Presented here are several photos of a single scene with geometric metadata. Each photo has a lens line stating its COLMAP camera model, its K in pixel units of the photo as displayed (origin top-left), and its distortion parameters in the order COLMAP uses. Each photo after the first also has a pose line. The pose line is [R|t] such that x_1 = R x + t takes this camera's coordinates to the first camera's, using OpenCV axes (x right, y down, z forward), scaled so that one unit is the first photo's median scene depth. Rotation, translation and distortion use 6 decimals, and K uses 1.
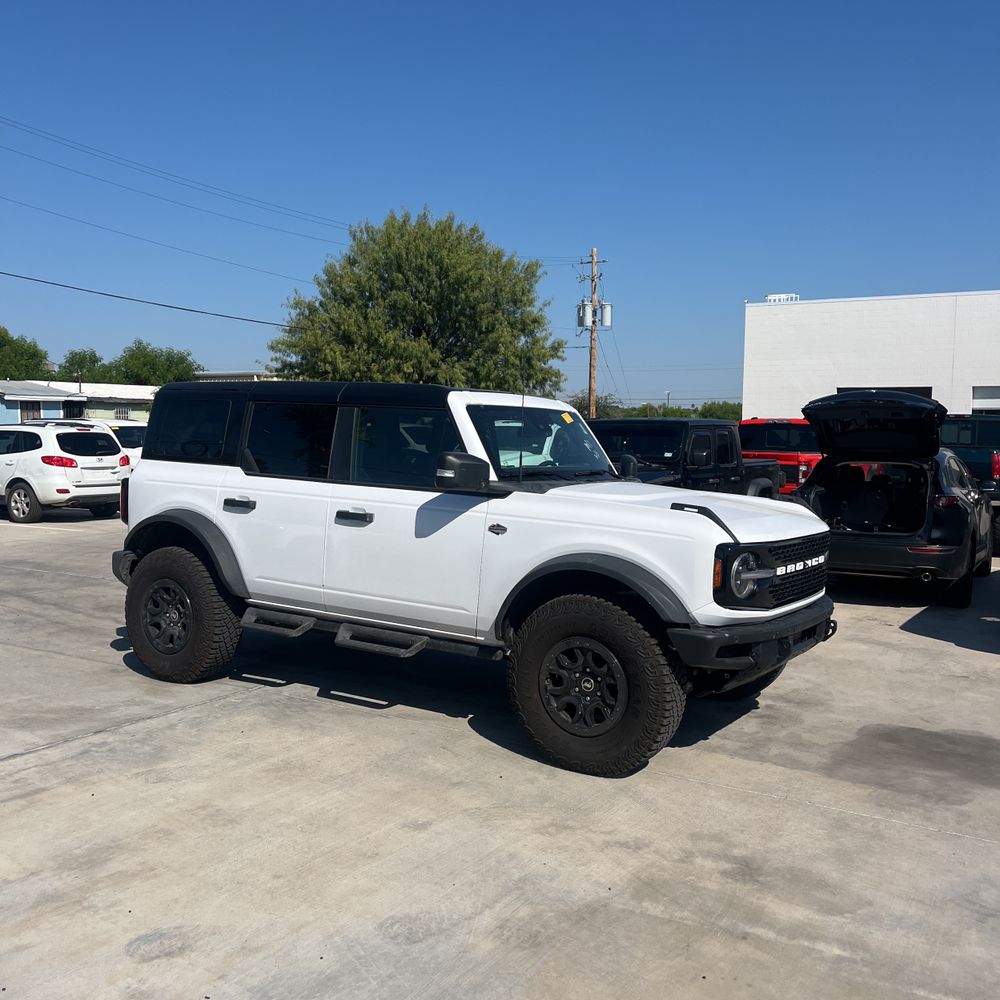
lens RADIAL K [[1004.3, 0, 503.6], [0, 1004.3, 501.9], [0, 0, 1]] dist [0.031416, 0.000000]
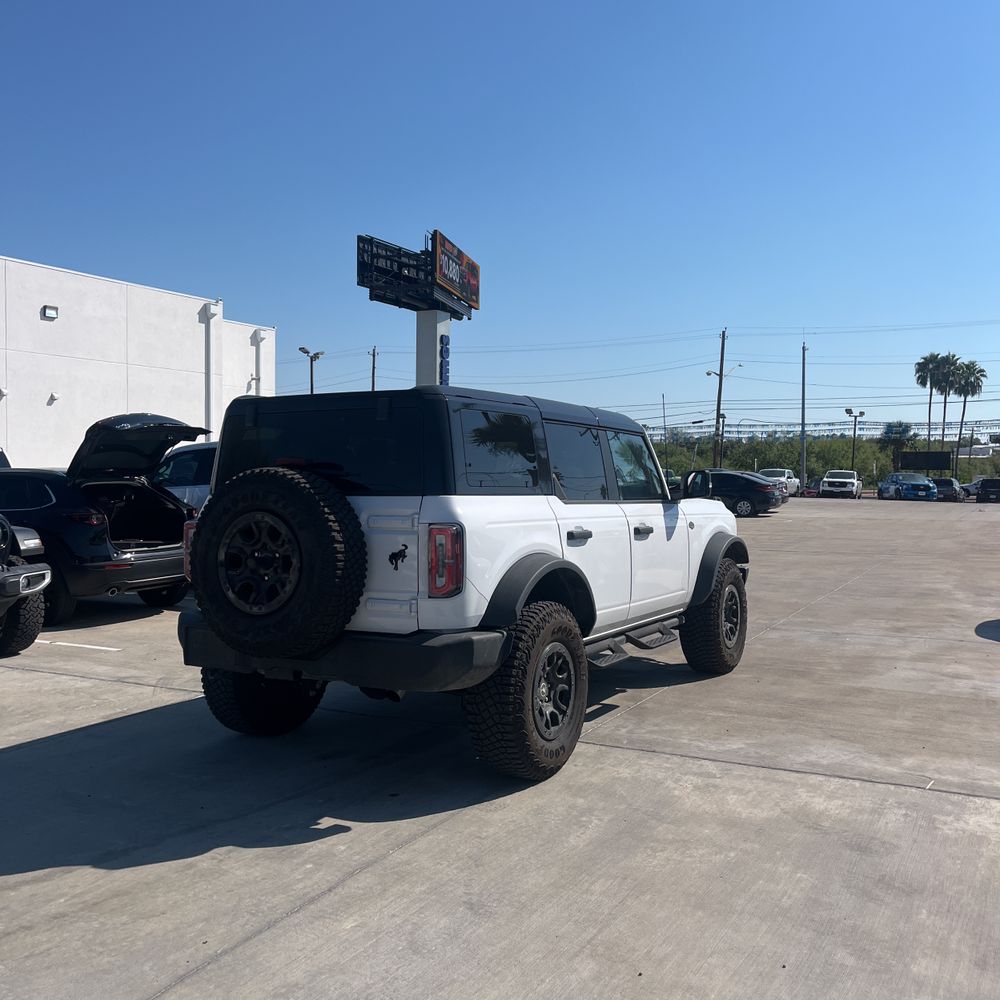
lens RADIAL K [[1004.3, 0, 496.4], [0, 1004.3, 507.8], [0, 0, 1]] dist [0.031416, 0.000000]
pose [[-0.048715, -0.050776, 0.997521, -1.344116], [0.067263, 0.996273, 0.053998, -0.088203], [-0.996545, 0.069727, -0.045118, 1.295781]]
